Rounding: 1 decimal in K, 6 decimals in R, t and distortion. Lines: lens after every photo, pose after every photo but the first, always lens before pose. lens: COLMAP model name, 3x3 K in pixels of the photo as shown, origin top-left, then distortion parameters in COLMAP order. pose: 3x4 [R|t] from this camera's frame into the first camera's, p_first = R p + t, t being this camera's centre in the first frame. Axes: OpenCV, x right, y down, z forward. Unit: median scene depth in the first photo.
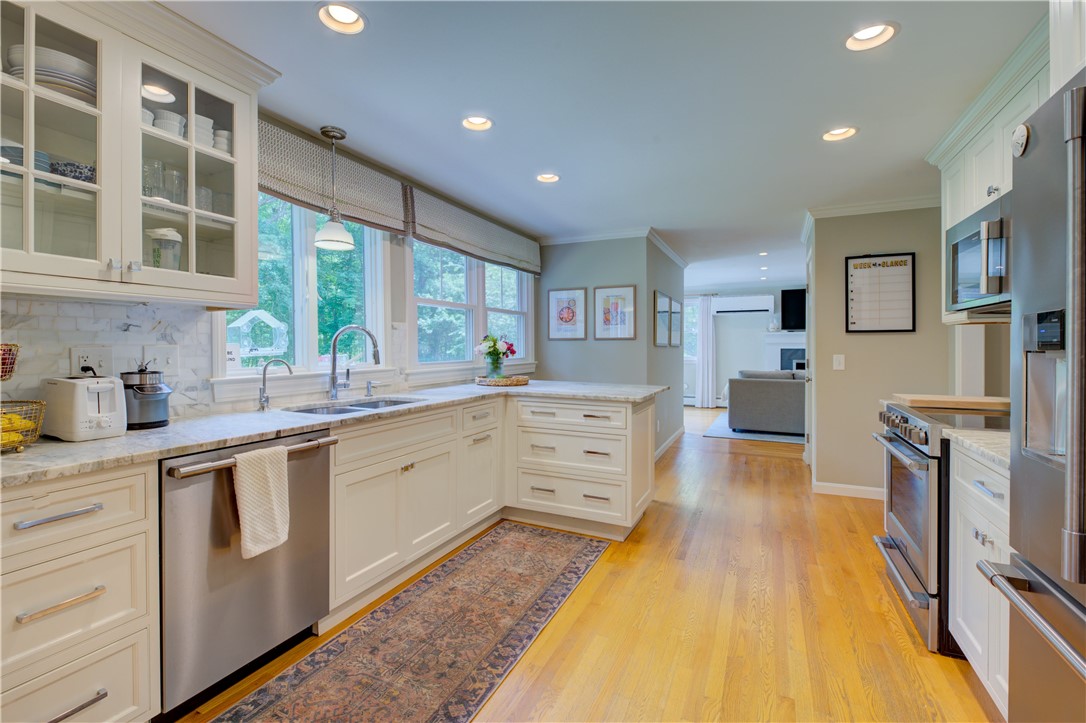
lens RADIAL K [[474.5, 0, 541.9], [0, 474.5, 345.9], [0, 0, 1]] dist [0.000101, 0.000010]
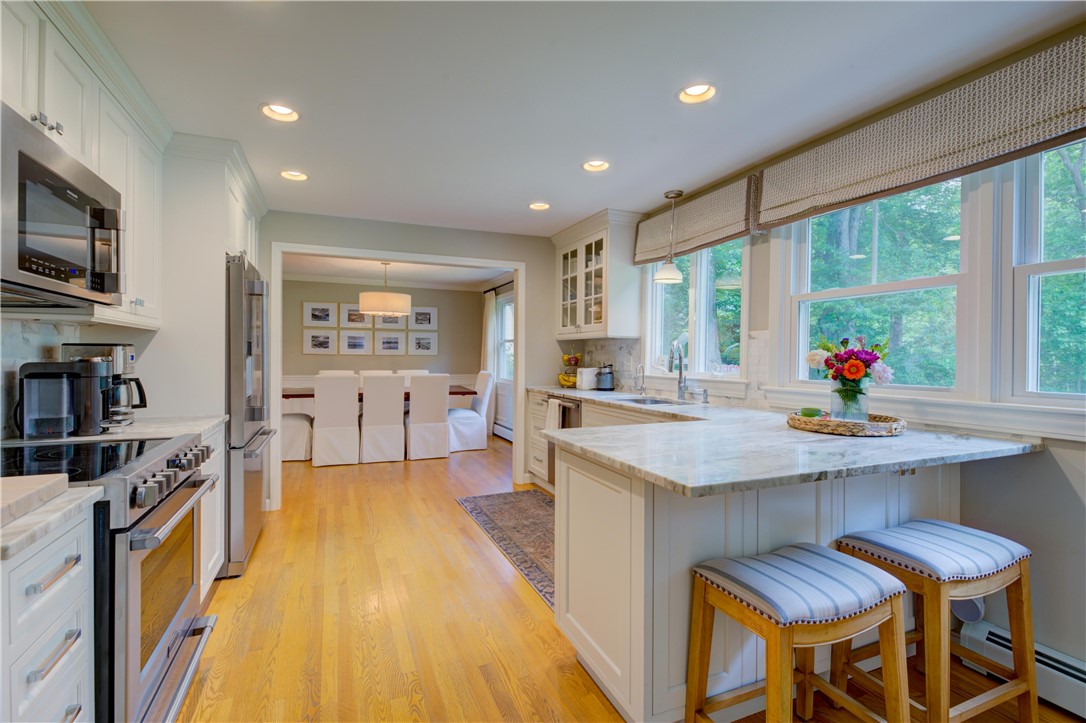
lens RADIAL K [[498.9, 0, 534.9], [0, 498.9, 359.4], [0, 0, 1]] dist [-0.001329, -0.000505]
pose [[-0.673370, -0.001406, -0.739305, 0.899552], [-0.010011, 0.999924, 0.007216, 0.001943], [0.739238, 0.012260, -0.673332, 1.778619]]
